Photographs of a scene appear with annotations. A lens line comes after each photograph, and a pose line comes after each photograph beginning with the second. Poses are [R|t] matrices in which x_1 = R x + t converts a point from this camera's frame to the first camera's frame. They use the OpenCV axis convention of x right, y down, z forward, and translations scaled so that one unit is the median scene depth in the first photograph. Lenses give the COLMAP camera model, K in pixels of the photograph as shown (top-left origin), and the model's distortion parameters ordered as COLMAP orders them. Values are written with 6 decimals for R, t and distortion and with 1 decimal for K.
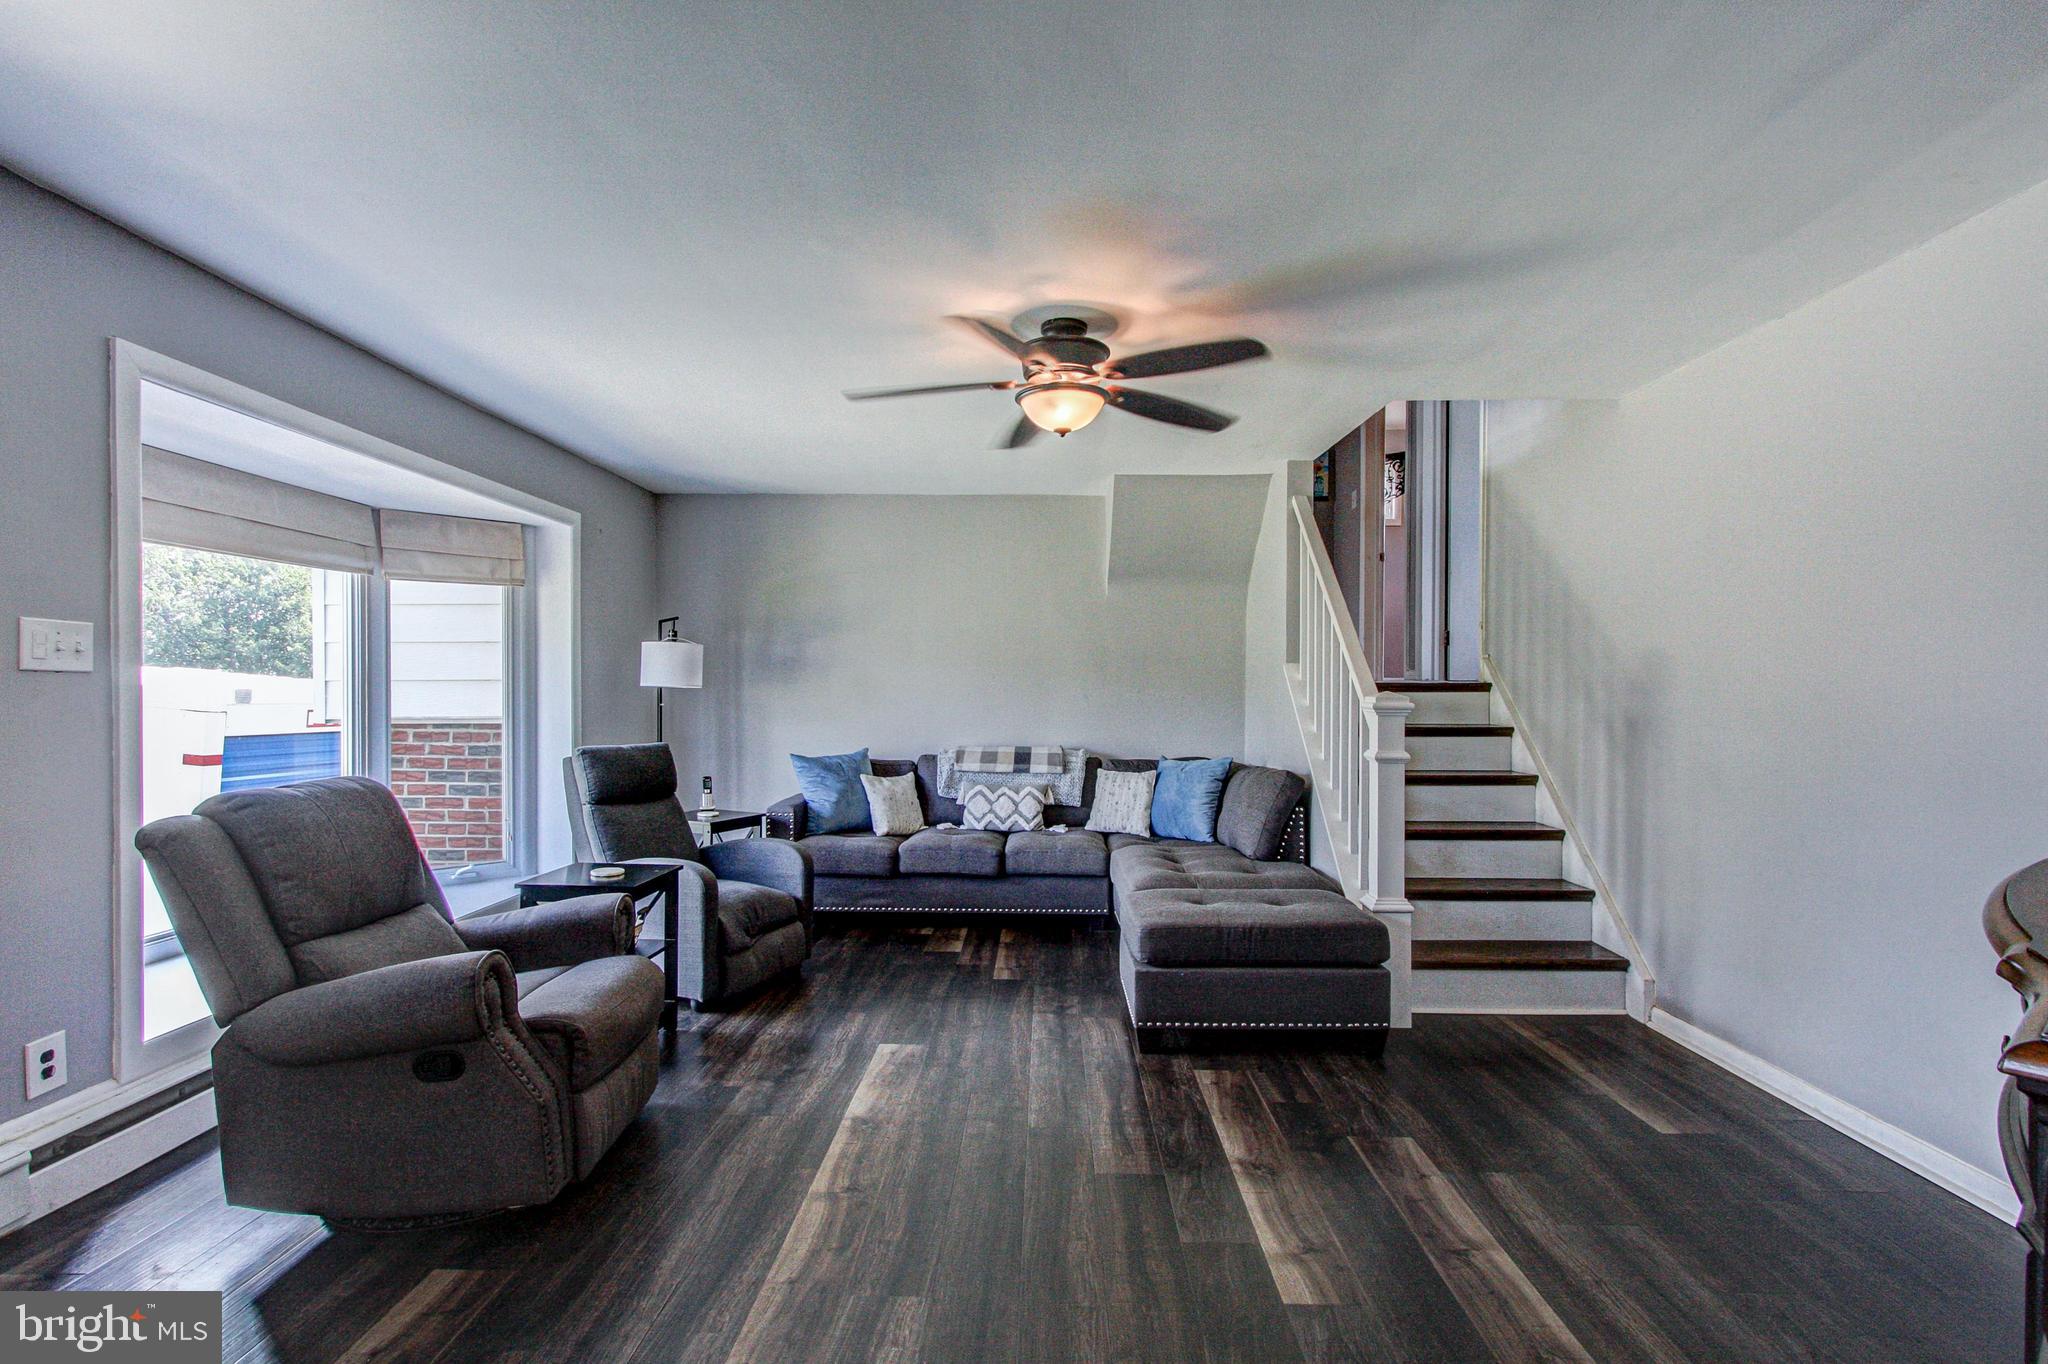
lens RADIAL K [[961.1, 0, 1016.5], [0, 961.1, 698.6], [0, 0, 1]] dist [-0.003824, 0.004746]
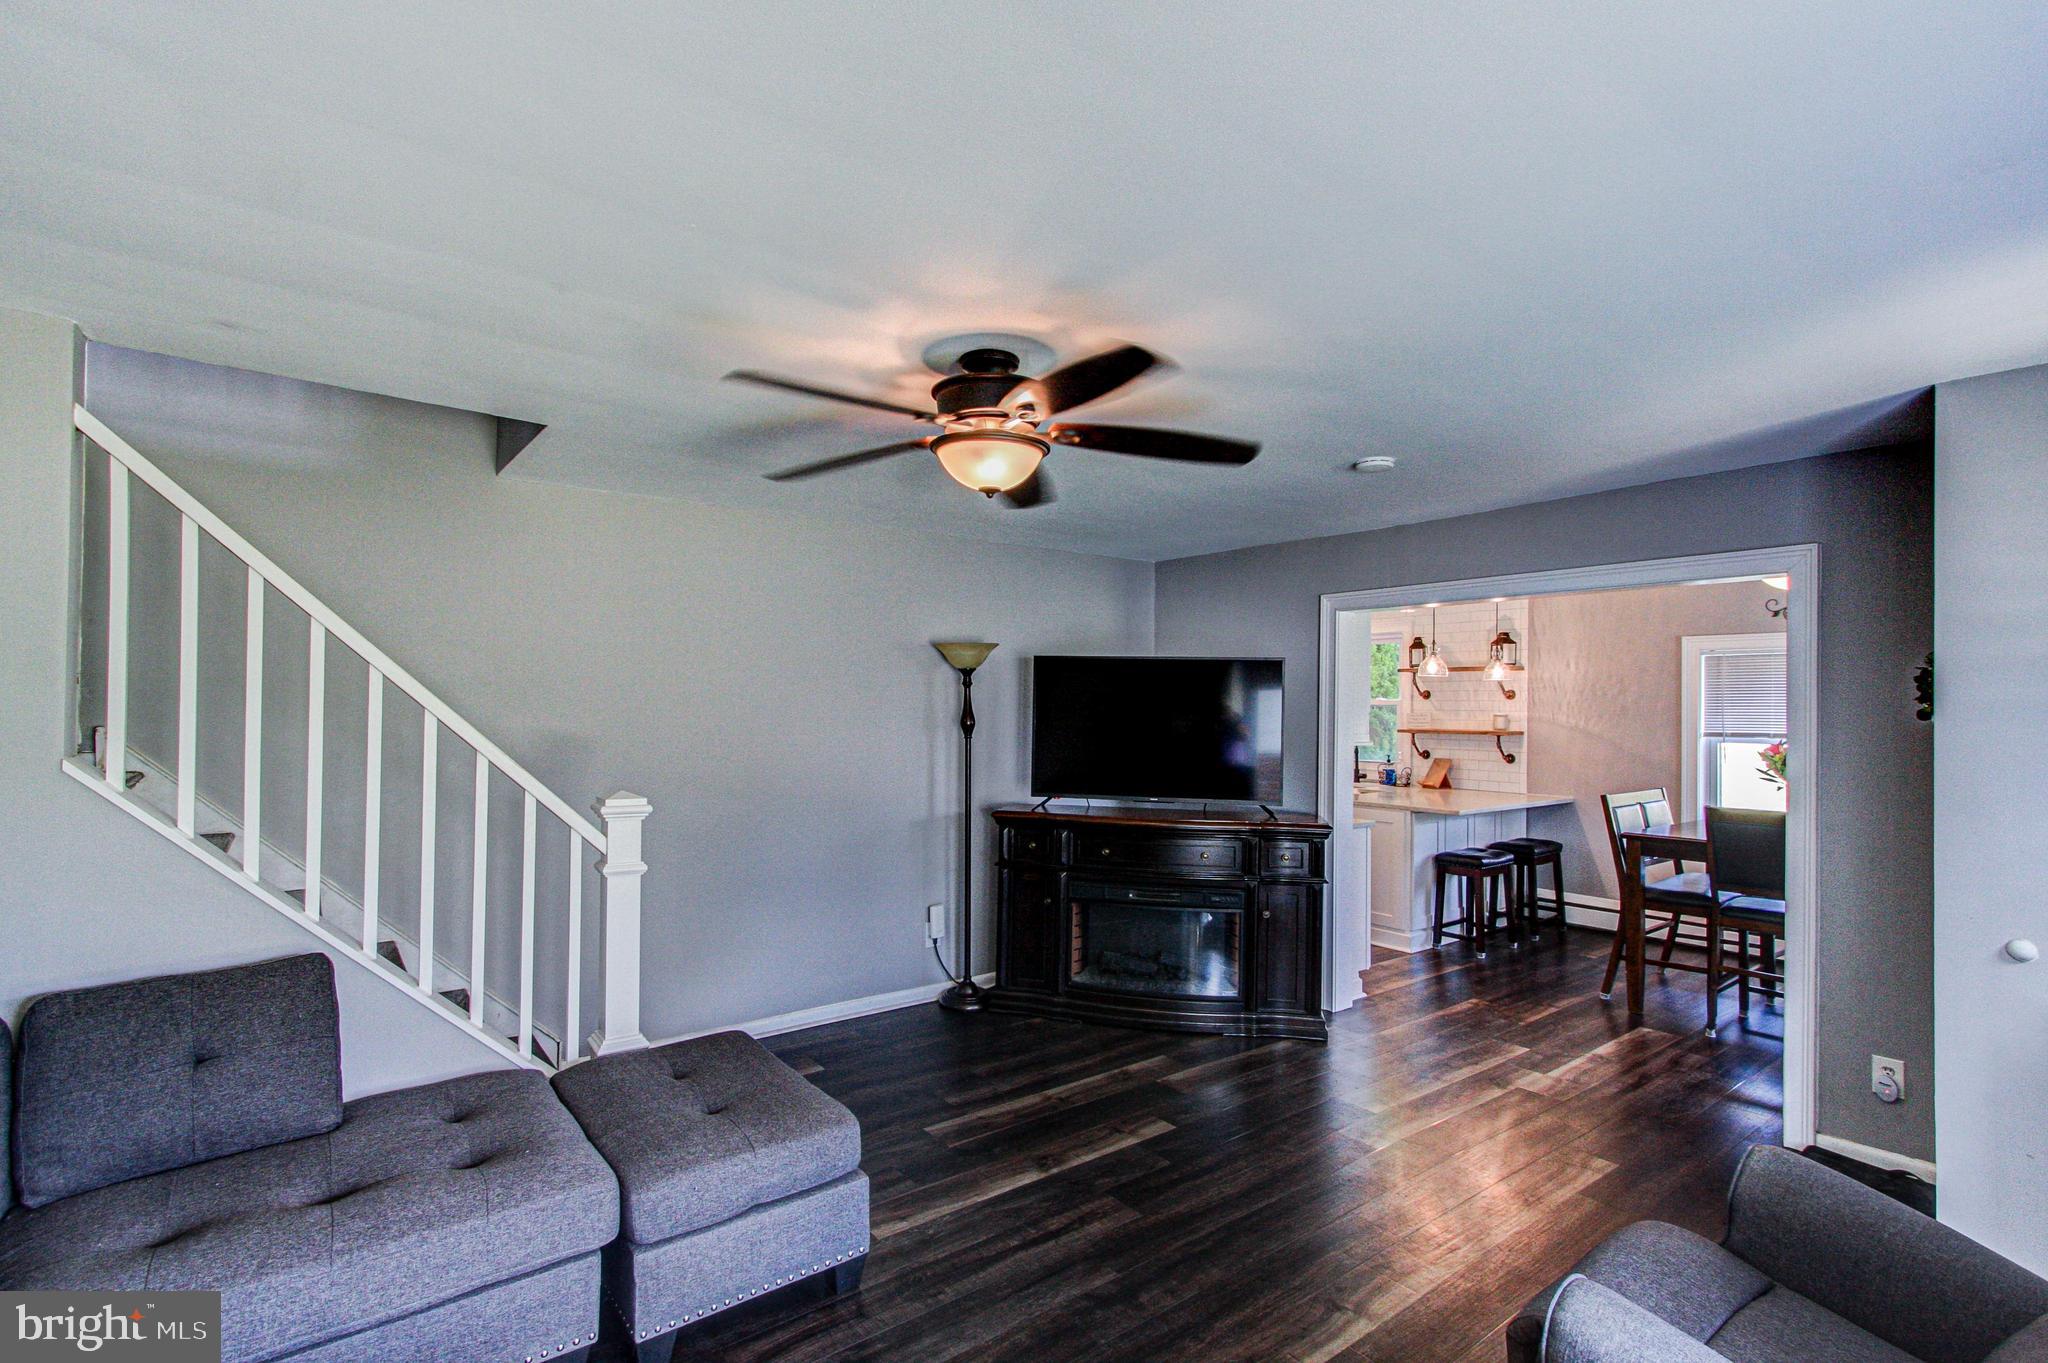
lens RADIAL K [[961.1, 0, 1016.5], [0, 961.1, 698.1], [0, 0, 1]] dist [-0.003824, 0.004746]
pose [[-0.622749, -0.002224, 0.782418, -0.336340], [-0.001669, 0.999997, 0.001514, -0.061808], [-0.782420, -0.000364, -0.622751, 0.847561]]
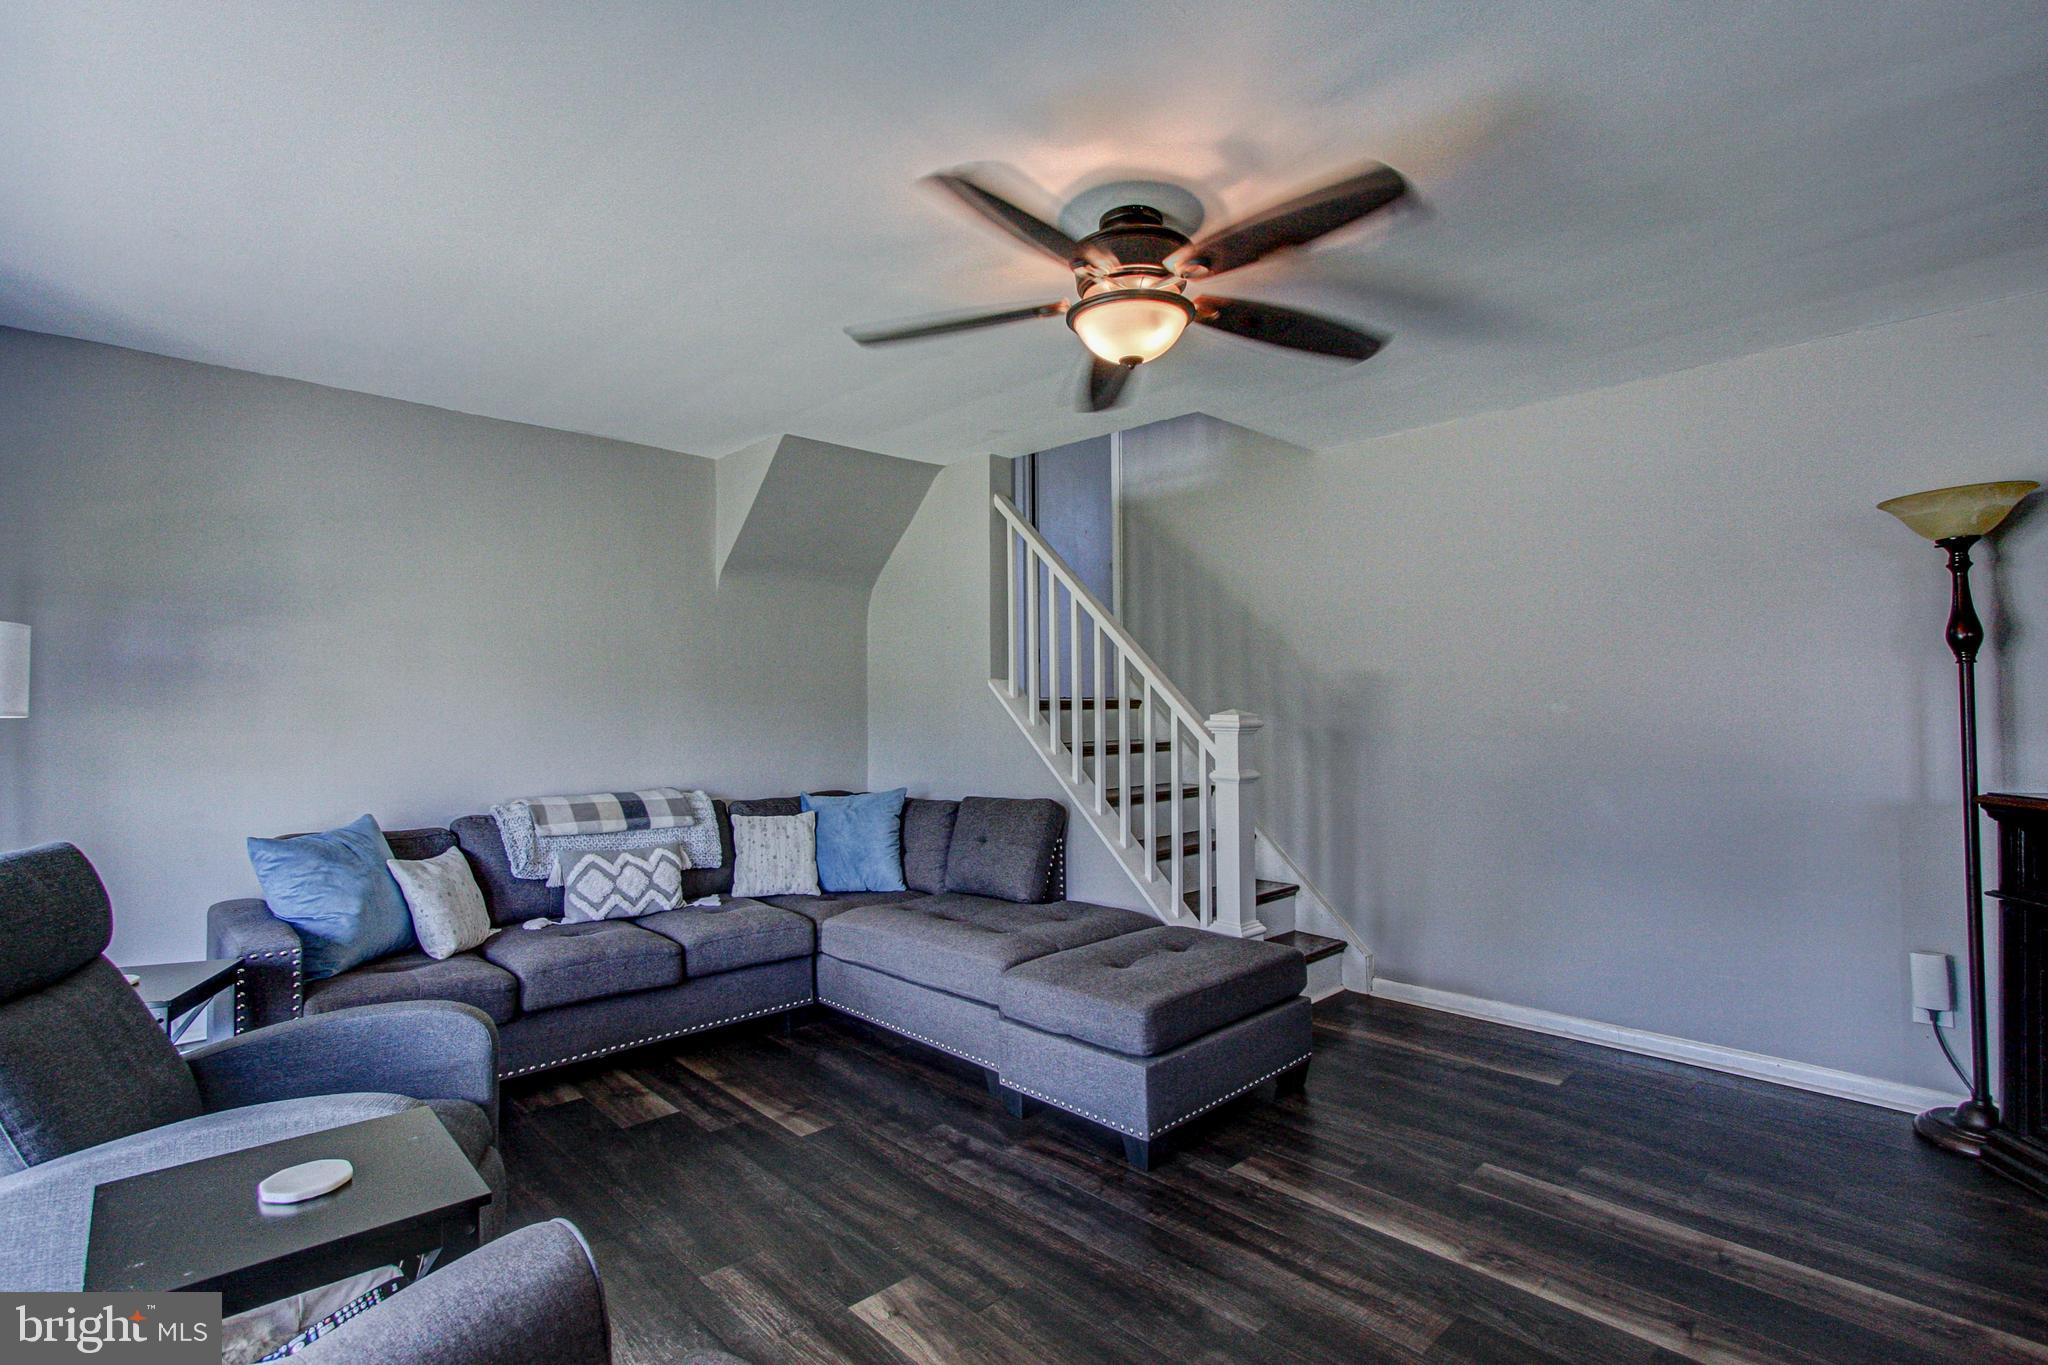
lens RADIAL K [[961.1, 0, 1016.5], [0, 961.1, 699.1], [0, 0, 1]] dist [-0.003824, 0.004746]
pose [[0.708678, -0.001502, 0.705531, -0.306815], [0.016098, 0.999772, -0.014041, -0.004543], [-0.705348, 0.021308, 0.708540, 0.314119]]
